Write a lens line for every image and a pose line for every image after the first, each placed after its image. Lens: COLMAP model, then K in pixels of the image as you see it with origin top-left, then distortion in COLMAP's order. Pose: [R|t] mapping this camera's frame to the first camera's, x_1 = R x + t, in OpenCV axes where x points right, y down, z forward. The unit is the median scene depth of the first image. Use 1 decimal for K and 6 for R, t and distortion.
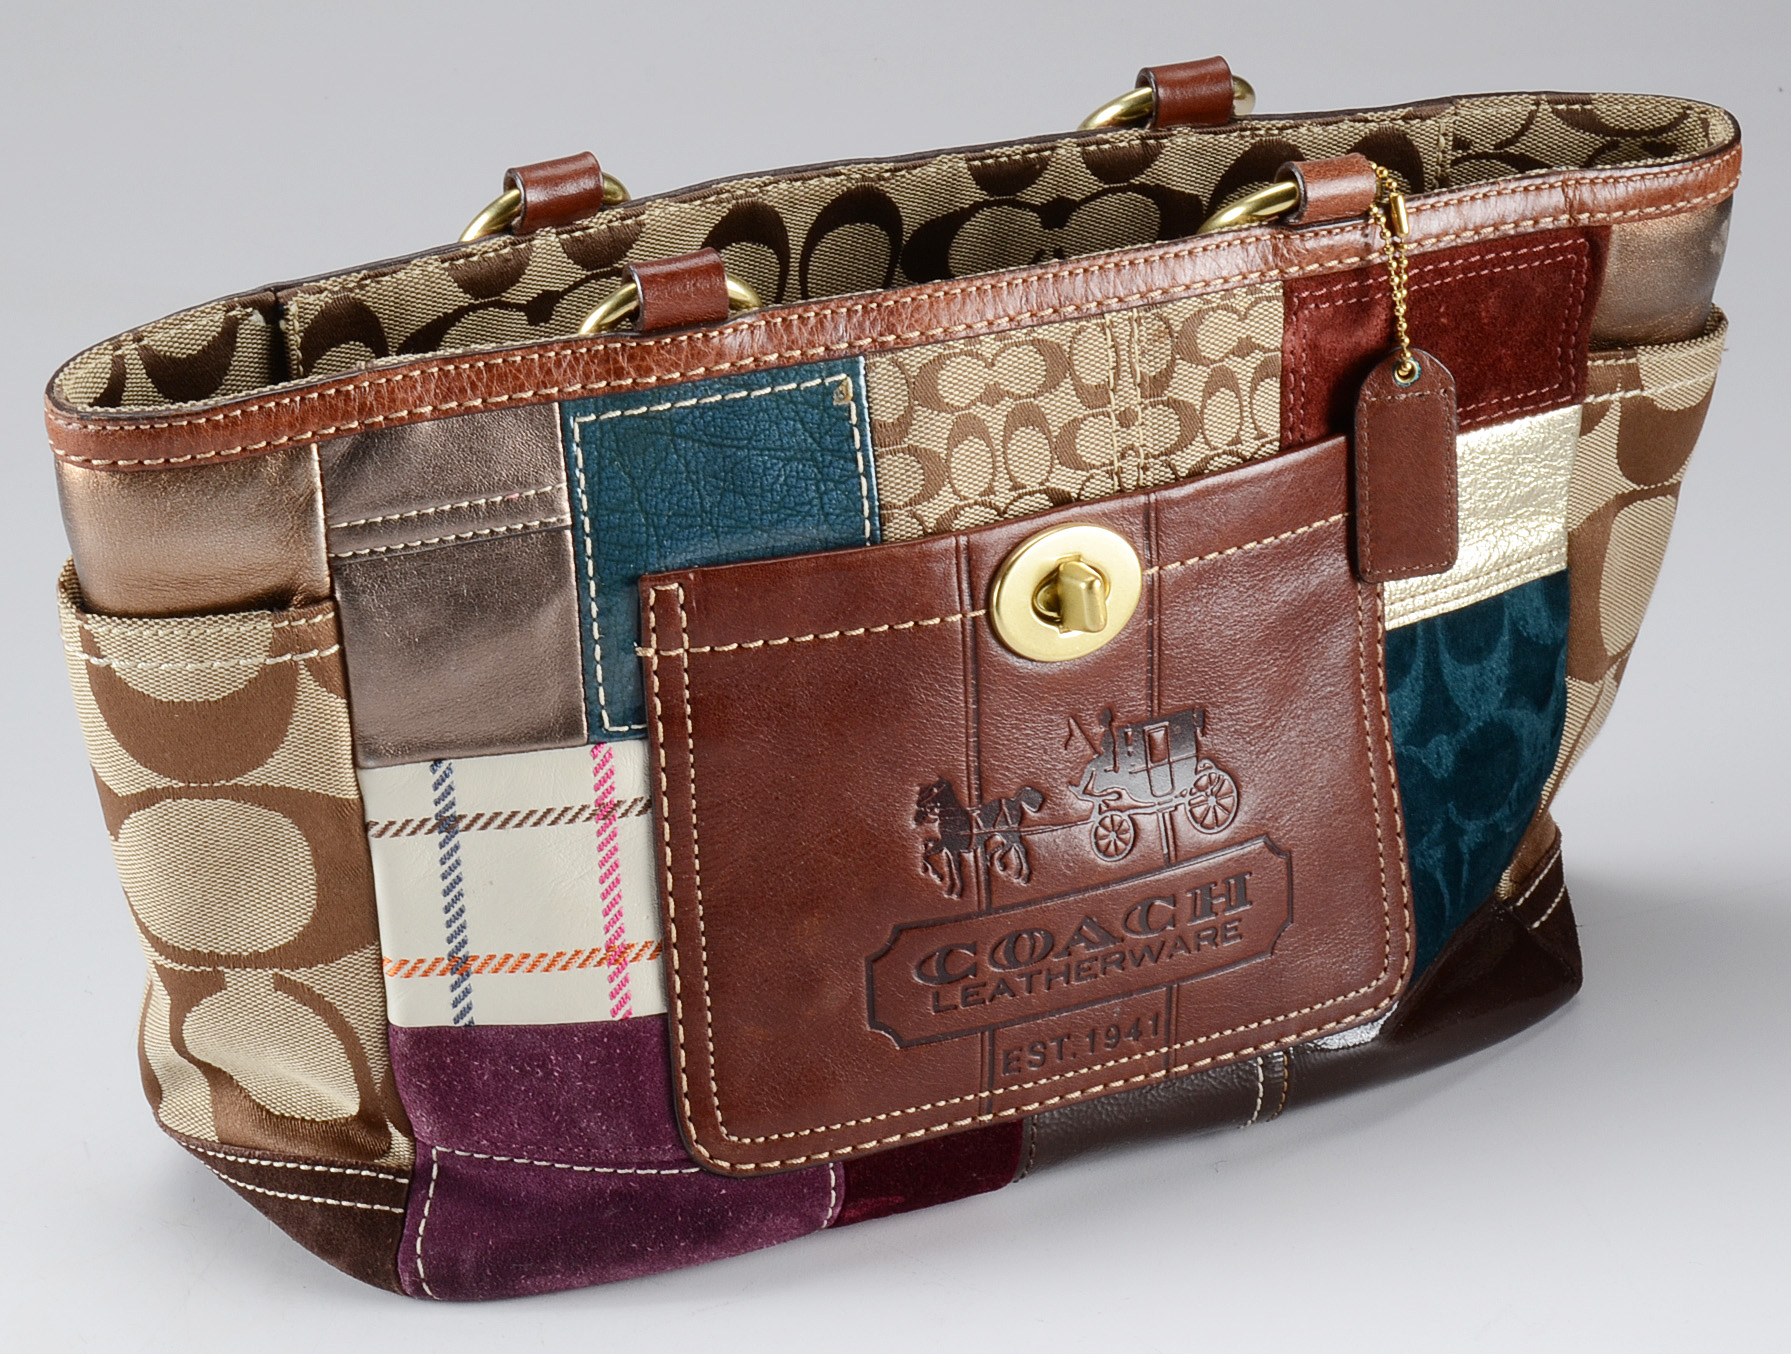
lens RADIAL K [[4285.0, 0, 895.5], [0, 4285.0, 677.0], [0, 0, 1]] dist [0.073697, -10.088586]
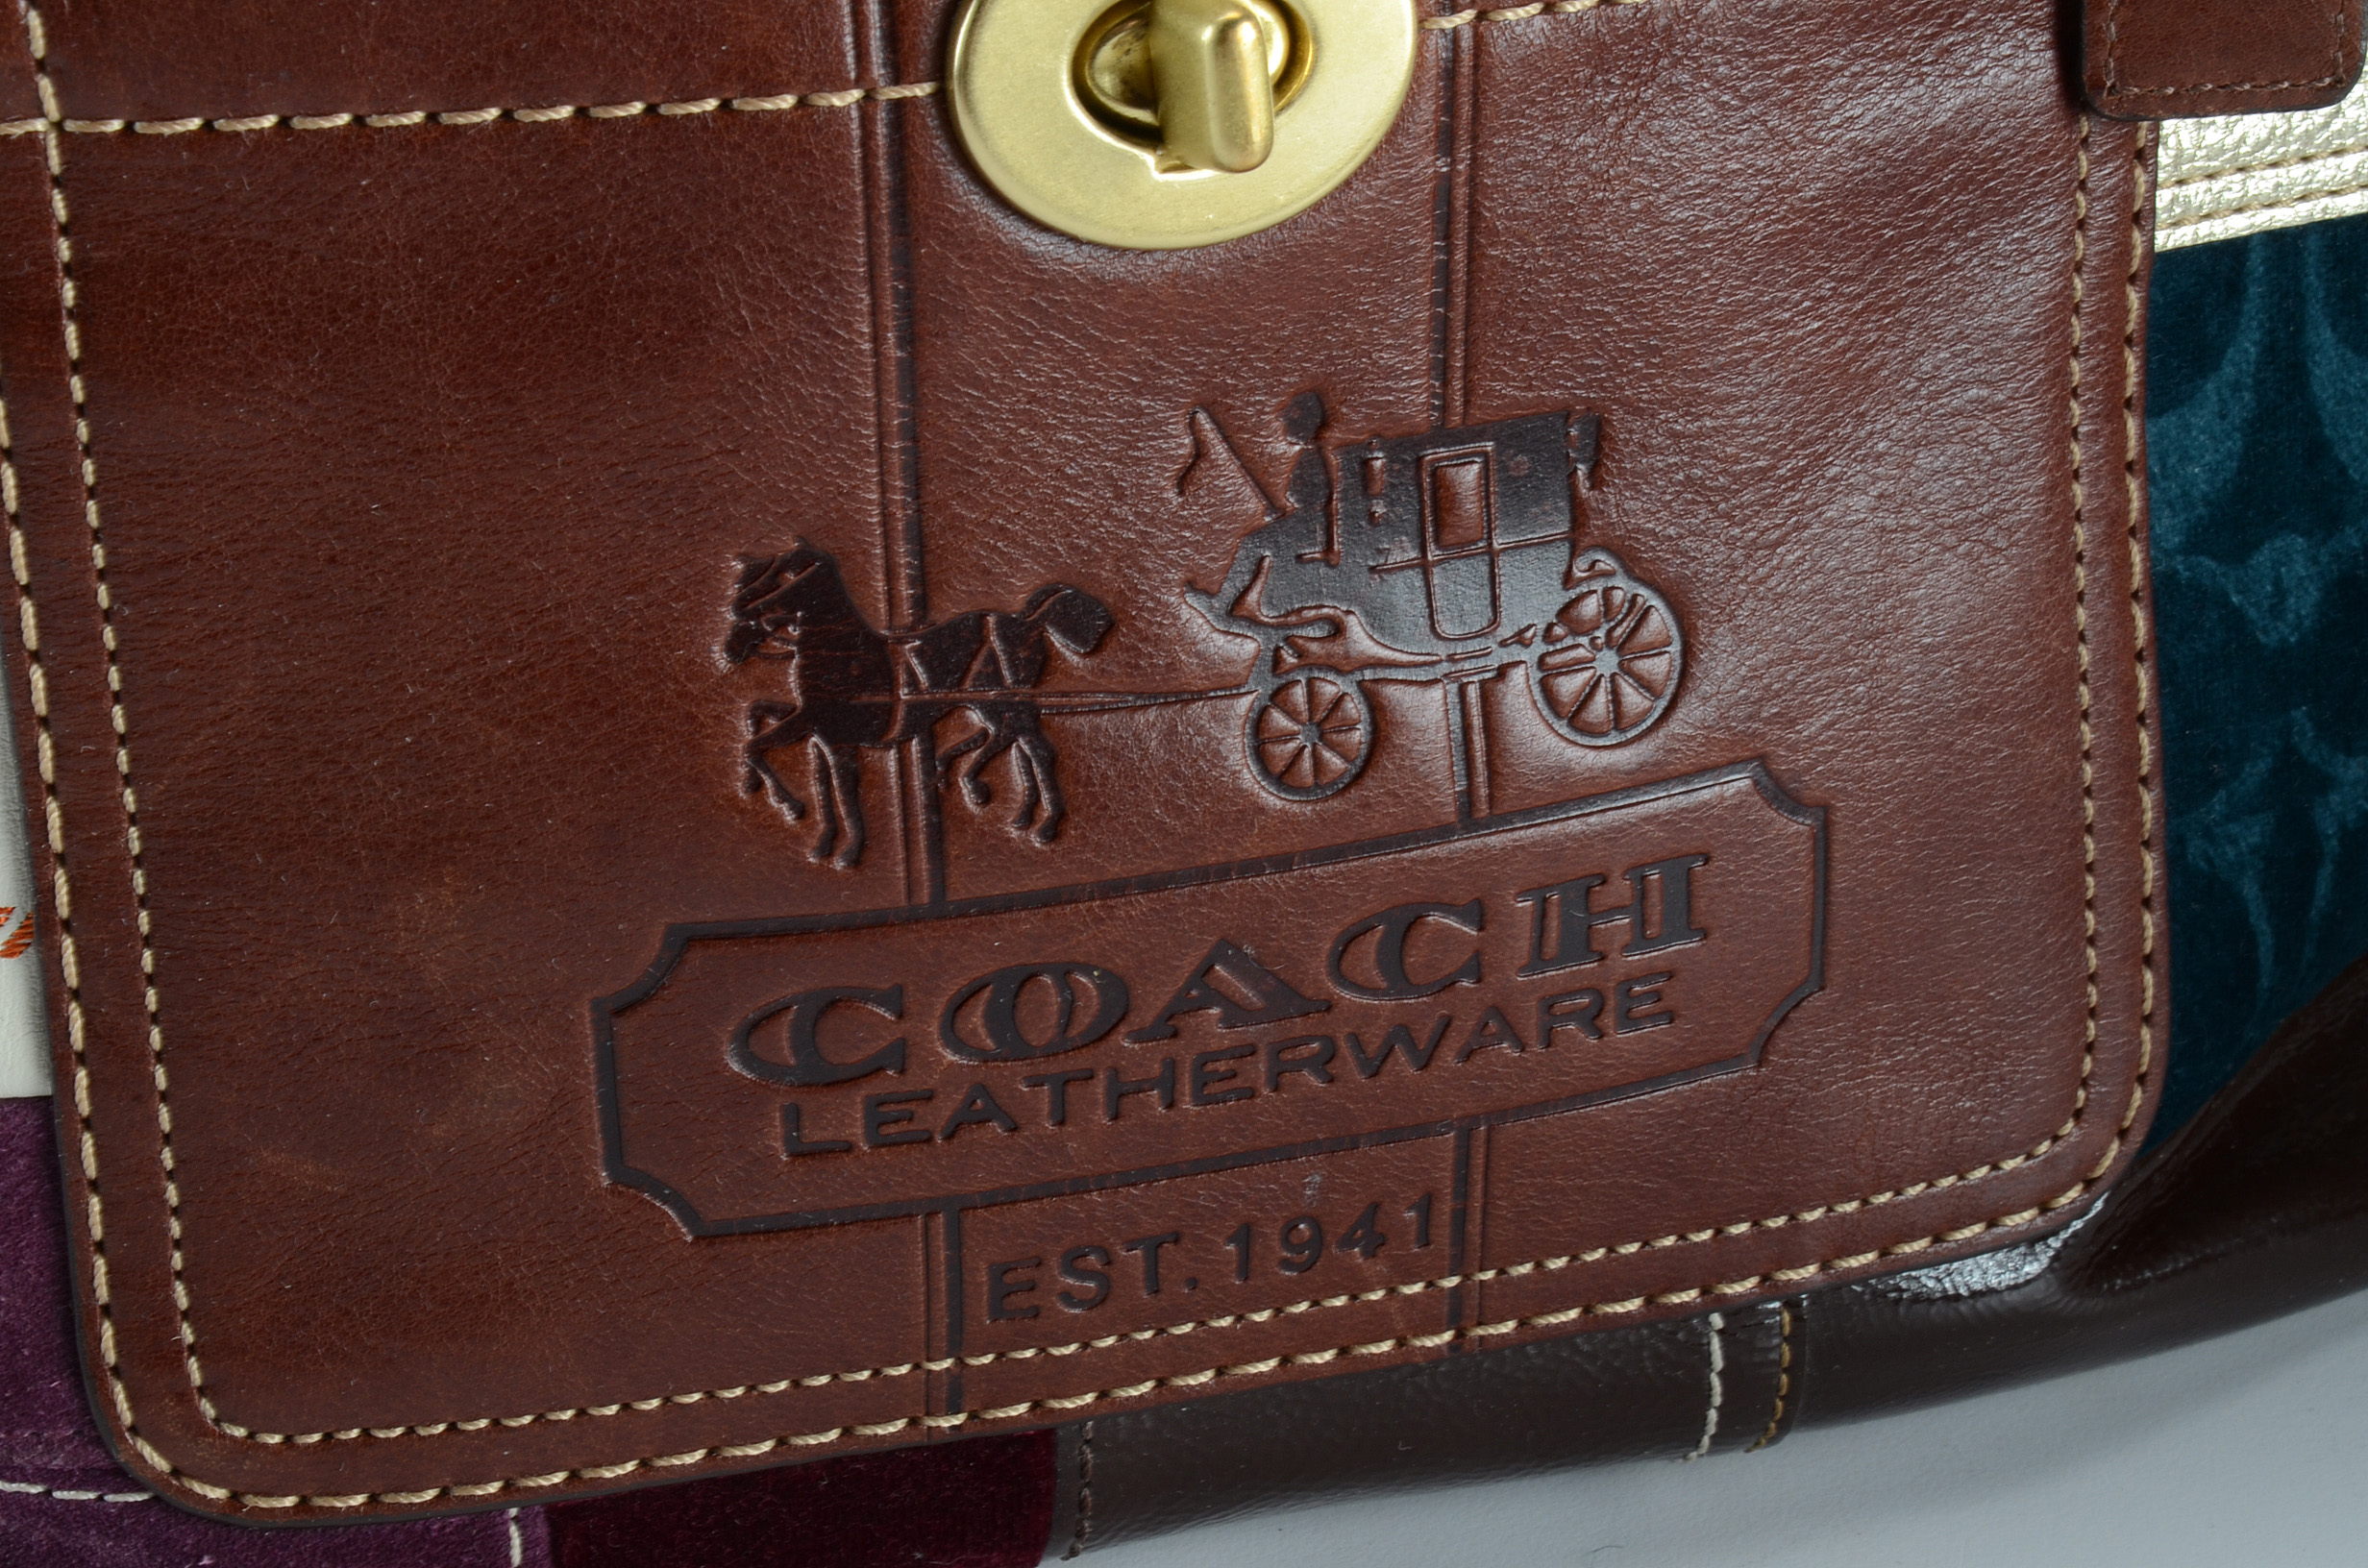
lens RADIAL K [[5354.6, 0, 1182.2], [0, 5354.6, 957.9], [0, 0, 1]] dist [-0.047972, 0.327559]
pose [[0.986334, 0.101561, -0.129731, 0.101674], [-0.084825, 0.988062, 0.128598, -0.002705], [0.141242, -0.115836, 0.983175, 0.536198]]
